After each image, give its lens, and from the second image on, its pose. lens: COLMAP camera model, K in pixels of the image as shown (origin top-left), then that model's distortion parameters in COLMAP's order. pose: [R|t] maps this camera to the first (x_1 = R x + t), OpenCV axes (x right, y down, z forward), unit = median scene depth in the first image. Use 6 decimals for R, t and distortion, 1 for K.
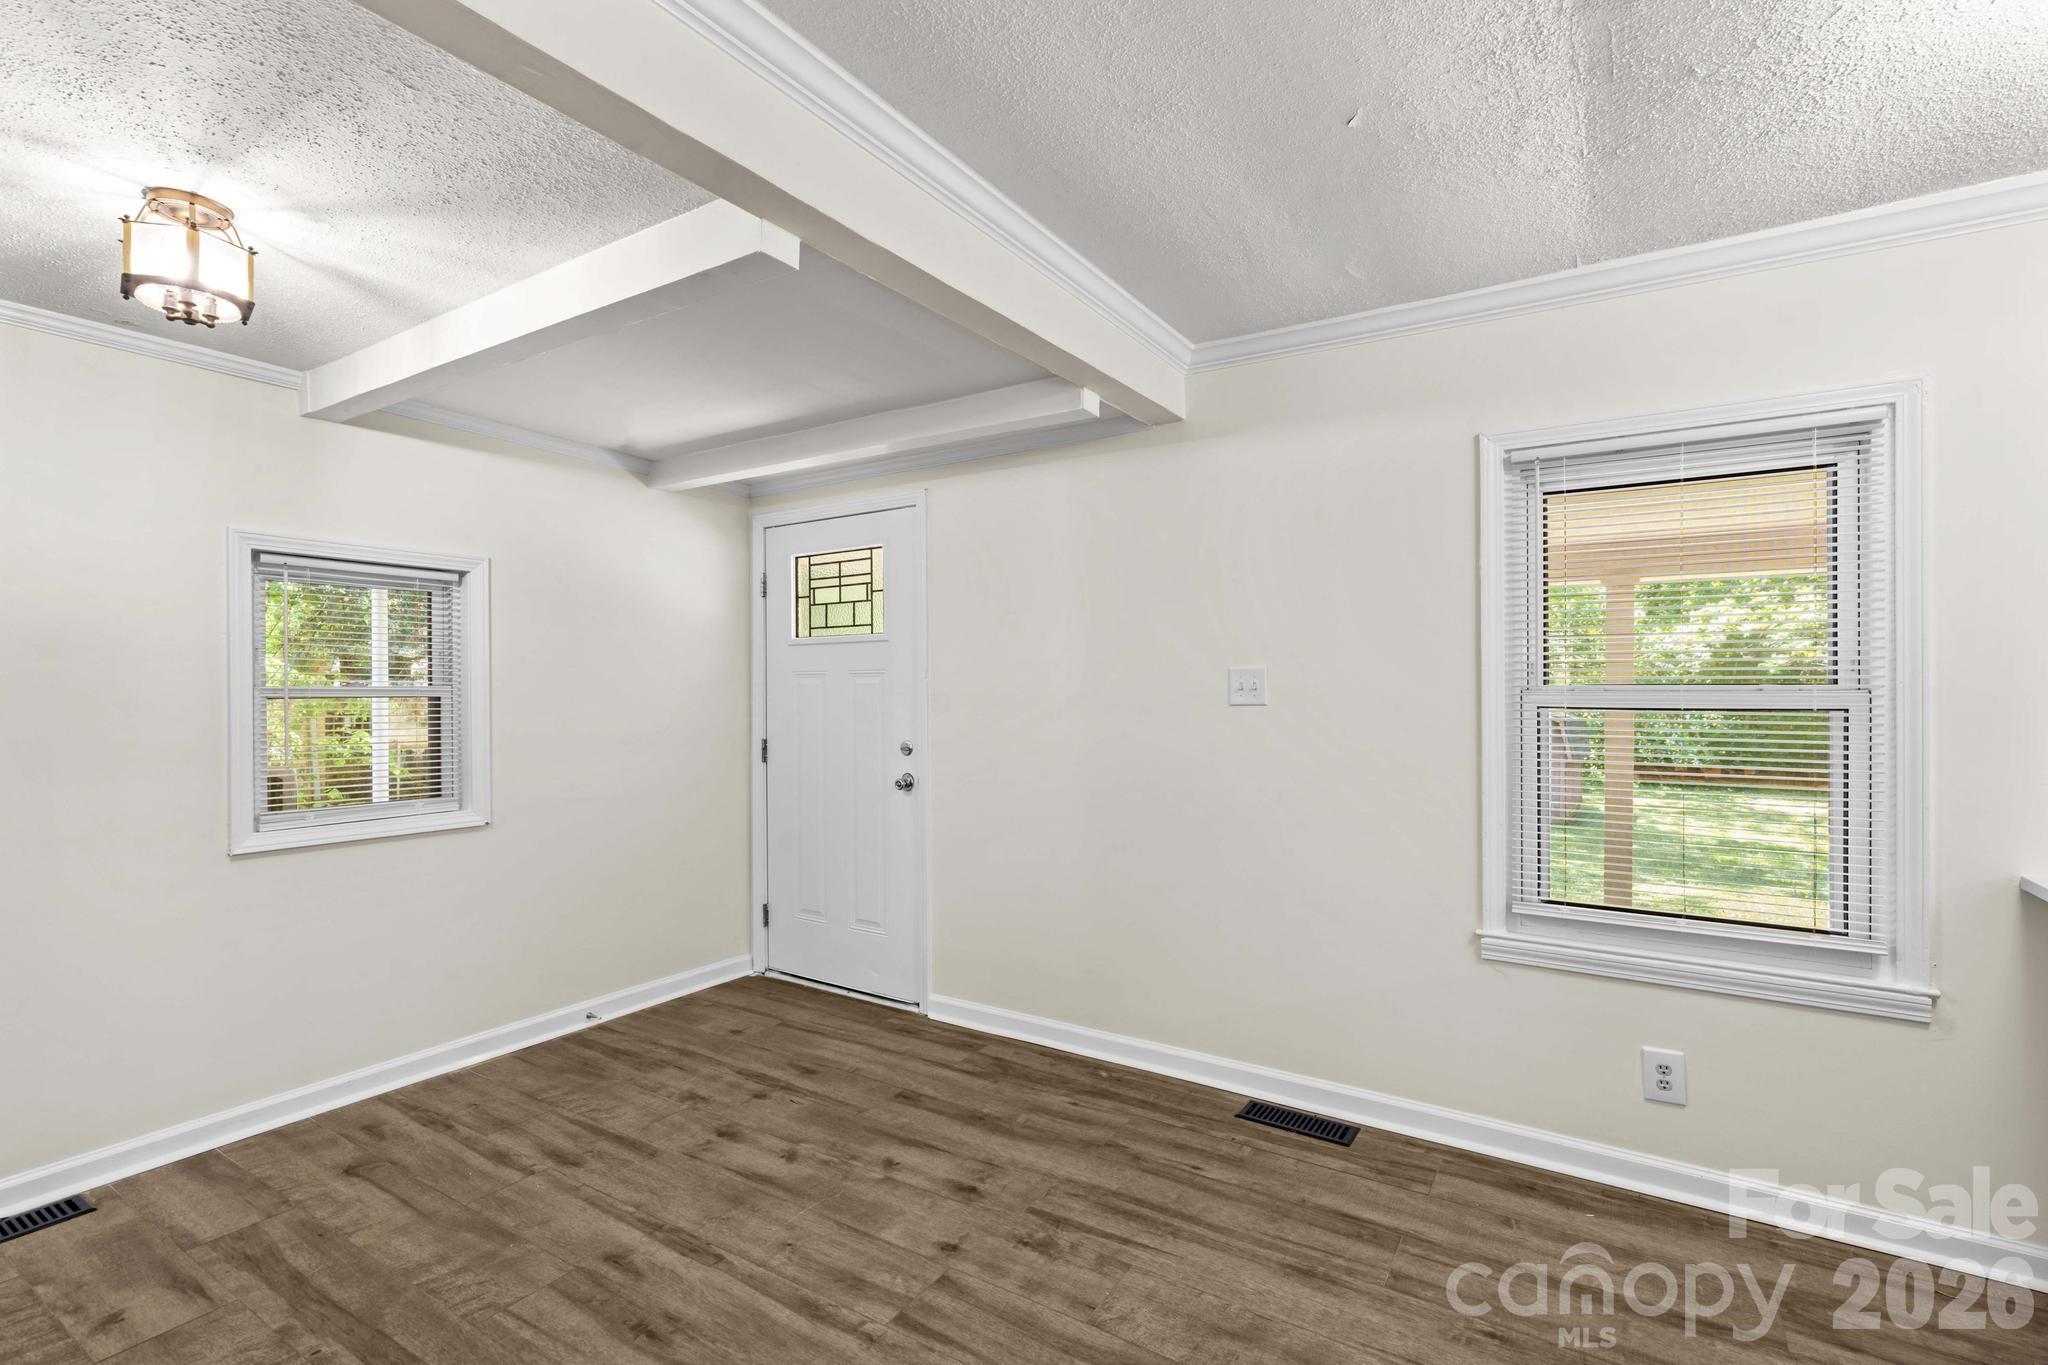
lens RADIAL K [[932.7, 0, 955.1], [0, 932.7, 690.2], [0, 0, 1]] dist [-0.005768, 0.003413]
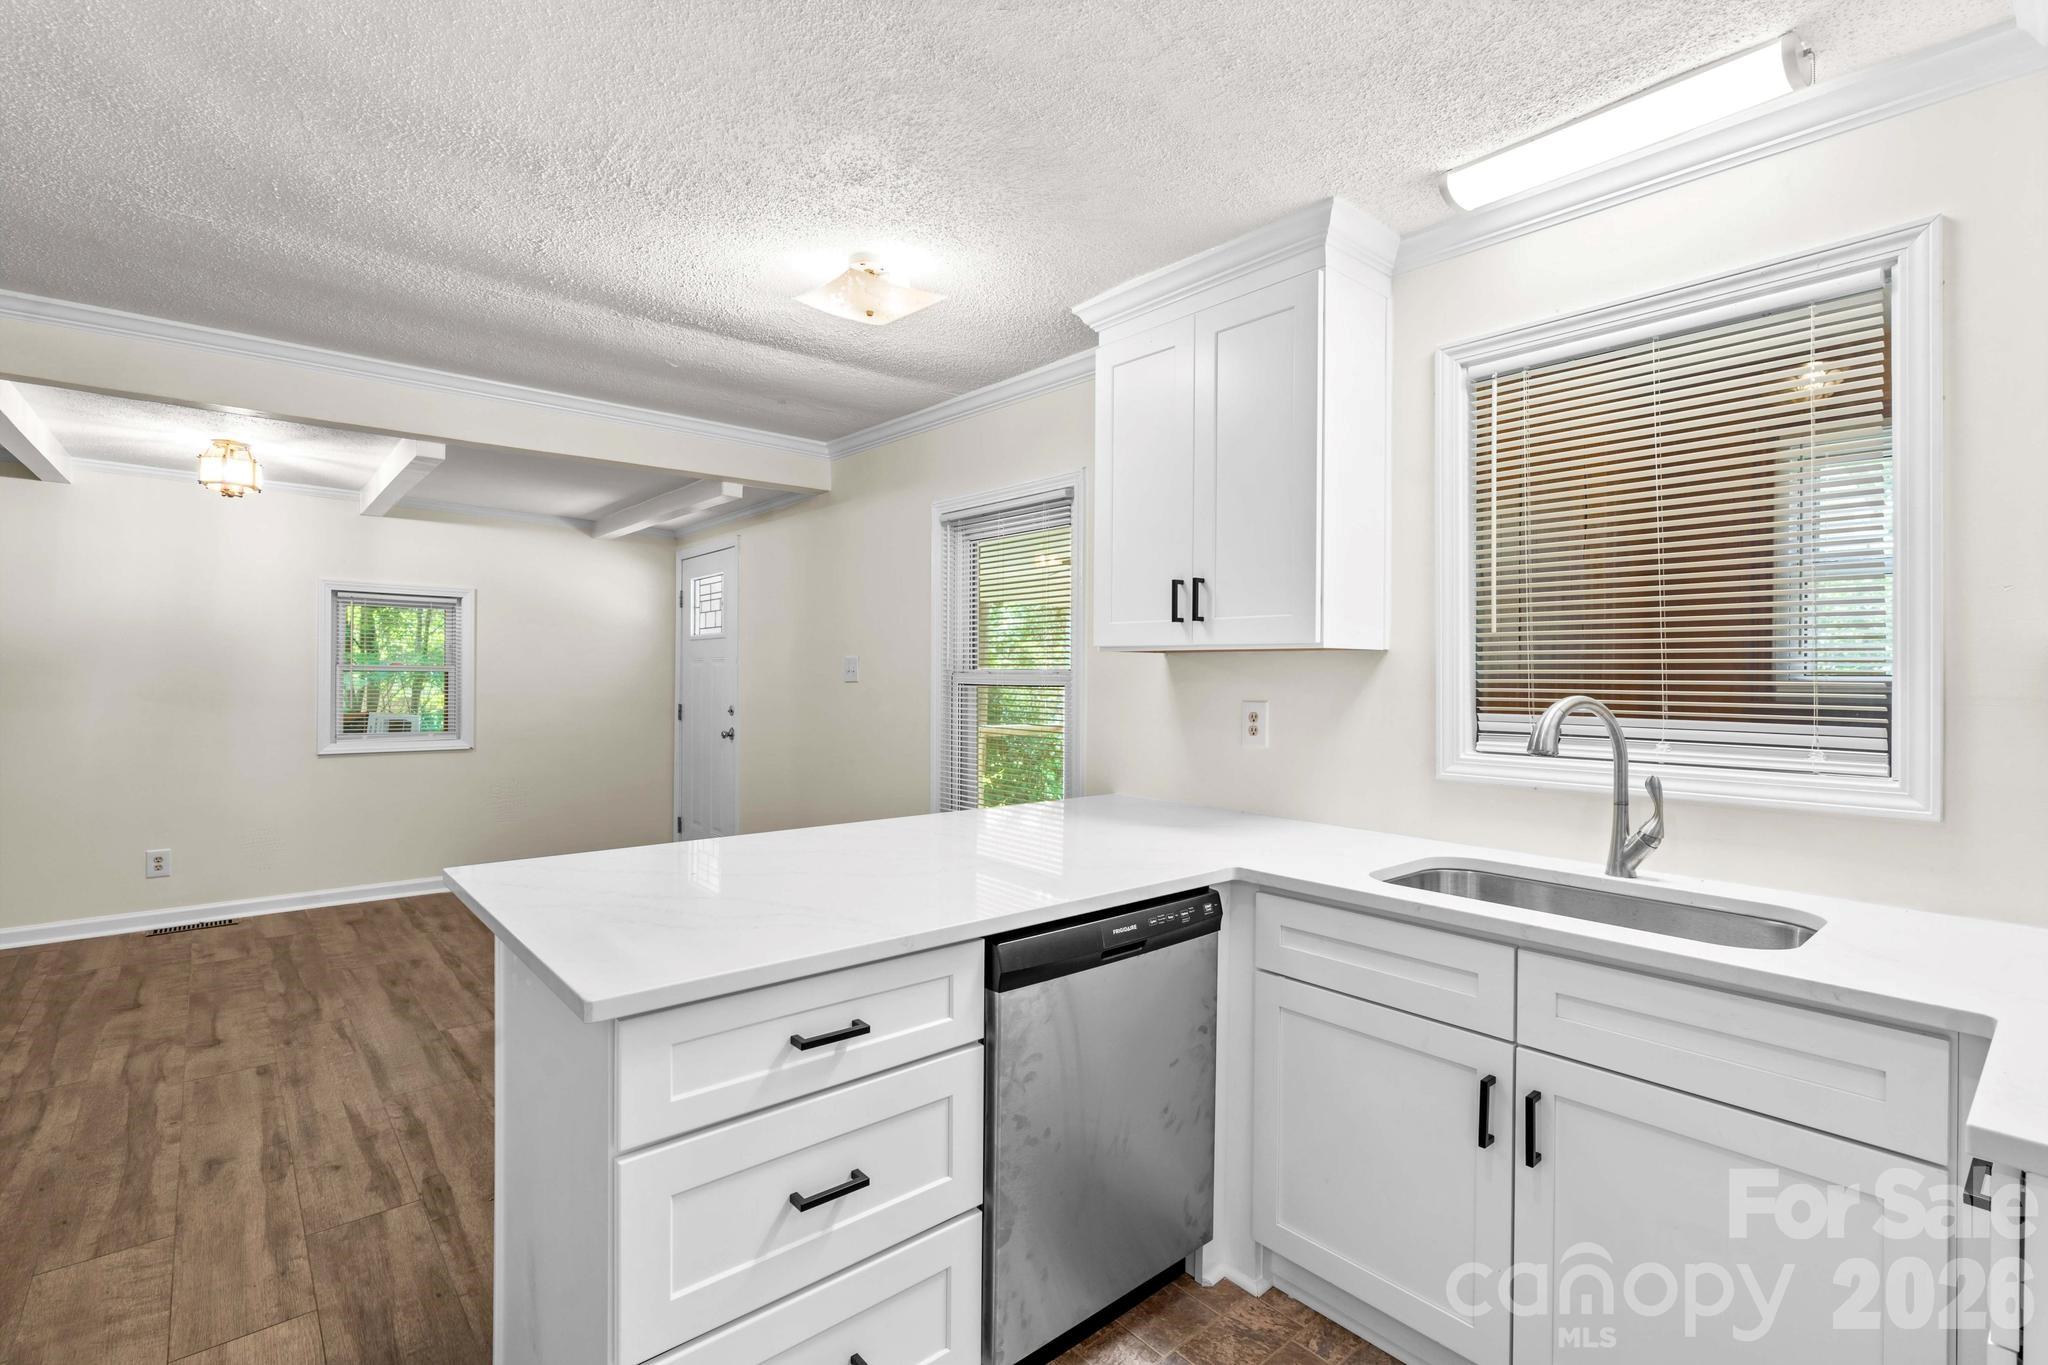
lens RADIAL K [[932.7, 0, 978.6], [0, 932.7, 674.2], [0, 0, 1]] dist [-0.005768, 0.003413]
pose [[0.957723, 0.011424, -0.287464, 0.974739], [-0.012533, 0.999919, -0.002018, 0.003385], [0.287417, 0.005536, 0.957789, -0.387056]]
